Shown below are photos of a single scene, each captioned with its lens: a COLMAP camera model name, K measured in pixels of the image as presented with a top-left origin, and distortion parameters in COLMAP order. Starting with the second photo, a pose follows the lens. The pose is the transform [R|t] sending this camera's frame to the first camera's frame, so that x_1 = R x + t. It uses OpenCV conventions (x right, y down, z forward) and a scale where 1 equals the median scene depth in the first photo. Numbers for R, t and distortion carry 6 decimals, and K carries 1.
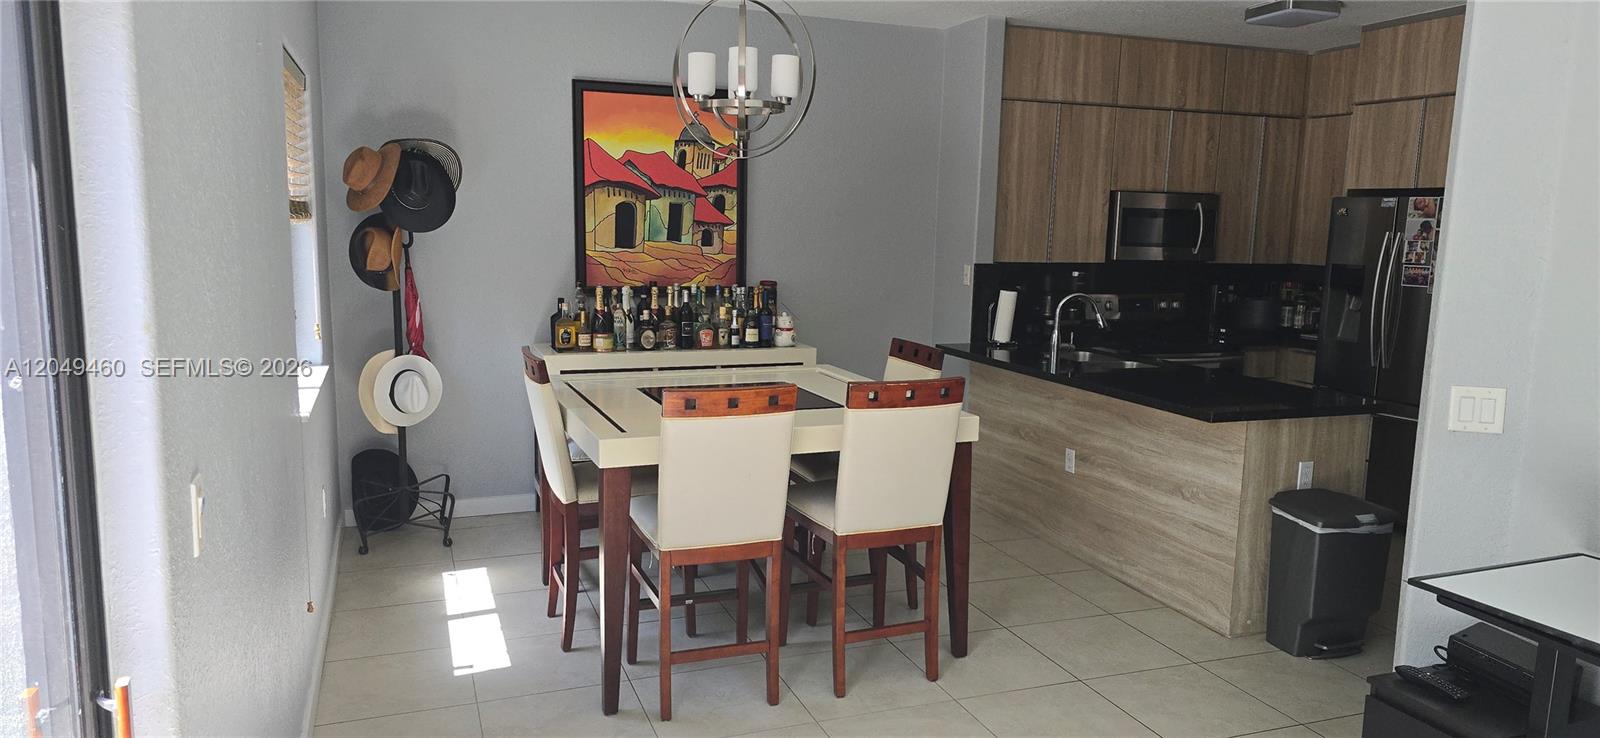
lens RADIAL K [[1060.7, 0, 813.8], [0, 1060.7, 377.2], [0, 0, 1]] dist [0.066730, -0.062663]
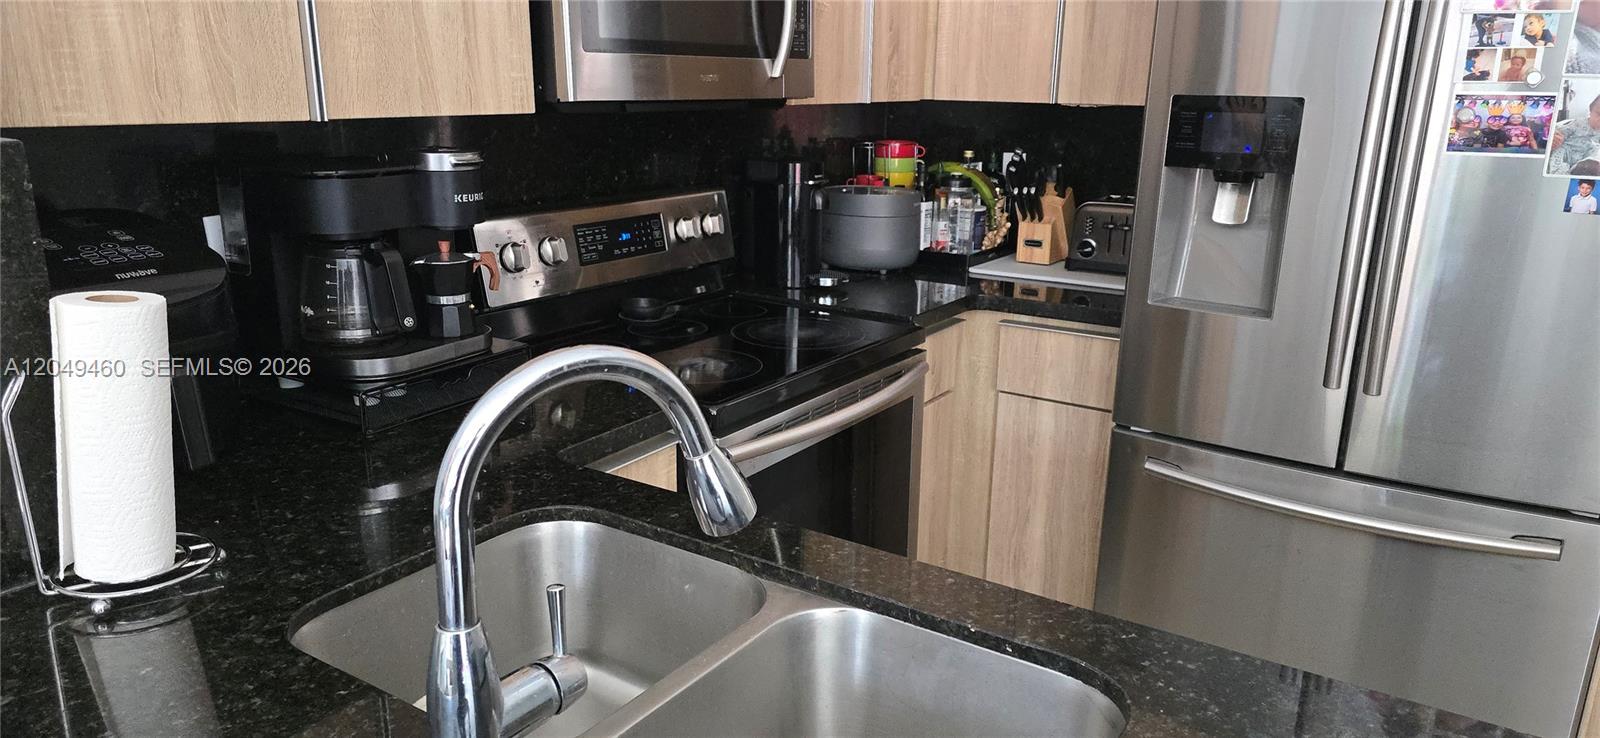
lens RADIAL K [[1060.7, 0, 789.5], [0, 1060.7, 380.8], [0, 0, 1]] dist [0.066730, -0.062663]
pose [[0.815840, -0.176258, 0.550761, 0.194985], [0.092108, 0.979865, 0.177144, -0.099461], [-0.570894, -0.093792, 0.815649, 0.881243]]
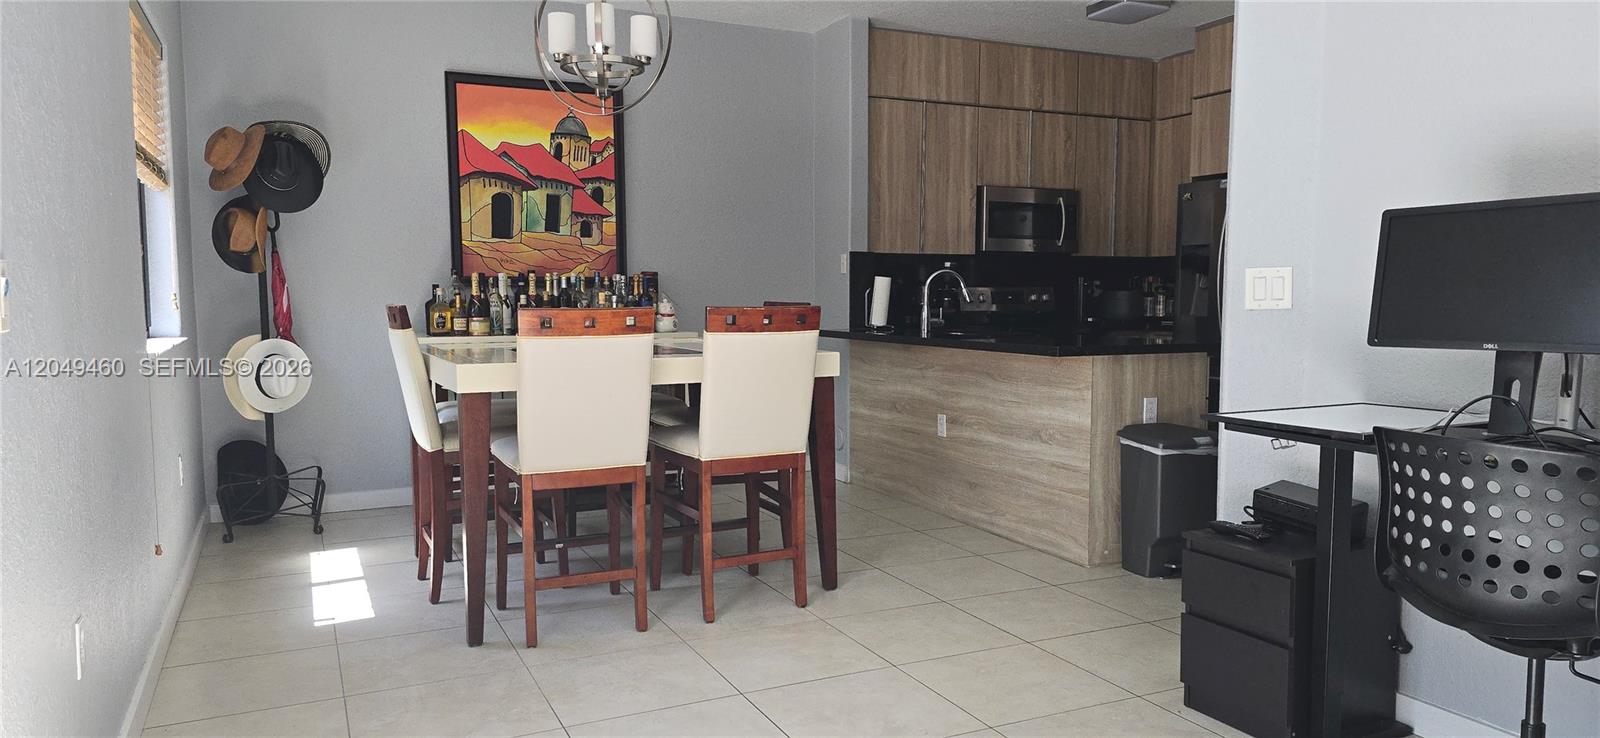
lens RADIAL K [[1060.7, 0, 815.6], [0, 1060.7, 380.5], [0, 0, 1]] dist [0.066730, -0.062663]
pose [[0.996243, -0.030125, 0.081194, 0.034133], [0.035293, 0.997390, -0.062990, 0.092816], [-0.079085, 0.065619, 0.994706, -0.021583]]
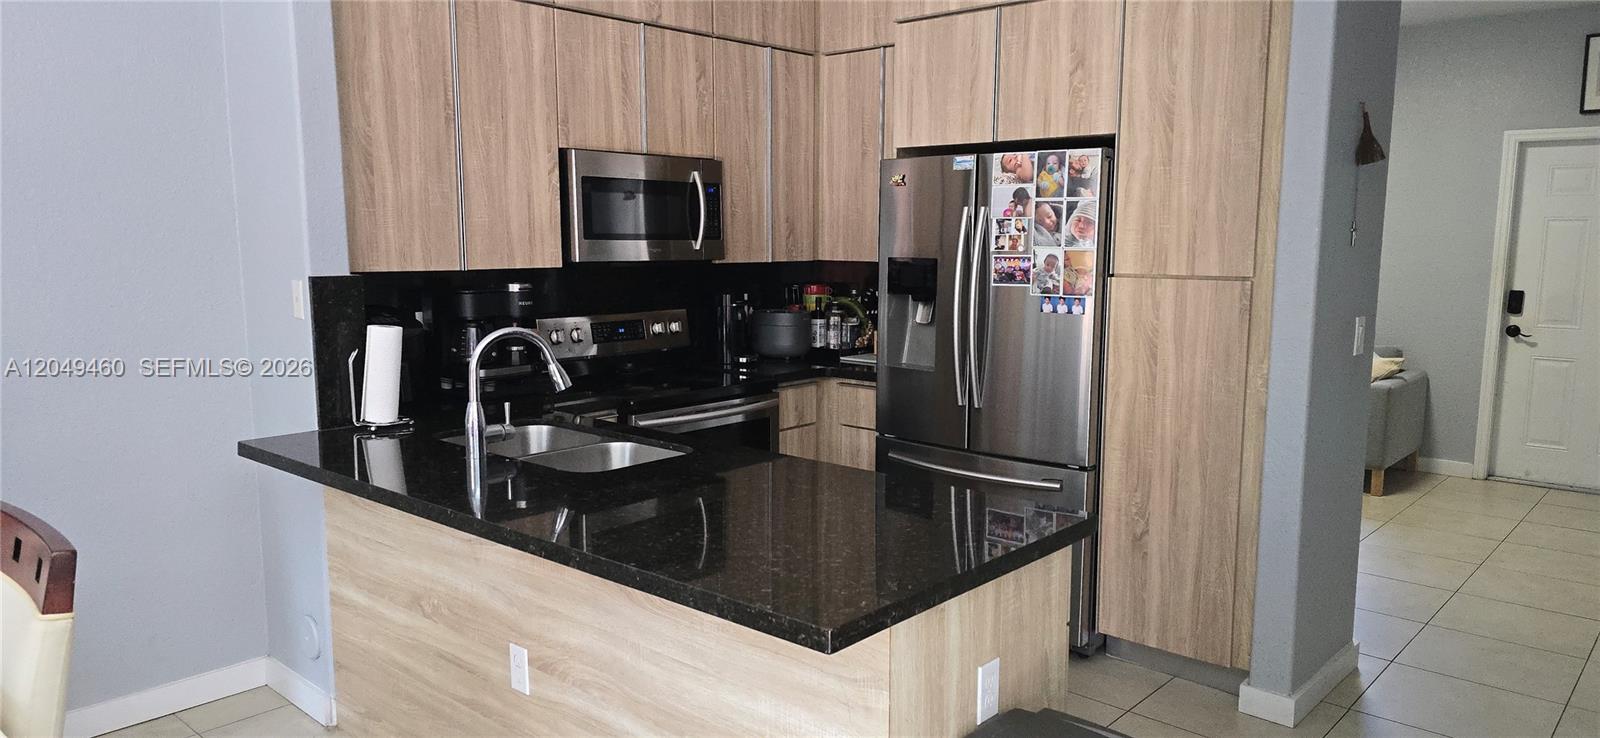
lens RADIAL K [[1060.7, 0, 800.8], [0, 1060.7, 381.5], [0, 0, 1]] dist [0.066730, -0.062663]
pose [[0.891353, -0.087220, 0.444841, 0.143443], [0.087682, 0.995956, 0.019584, -0.051271], [-0.444750, 0.021548, 0.895396, 0.480166]]
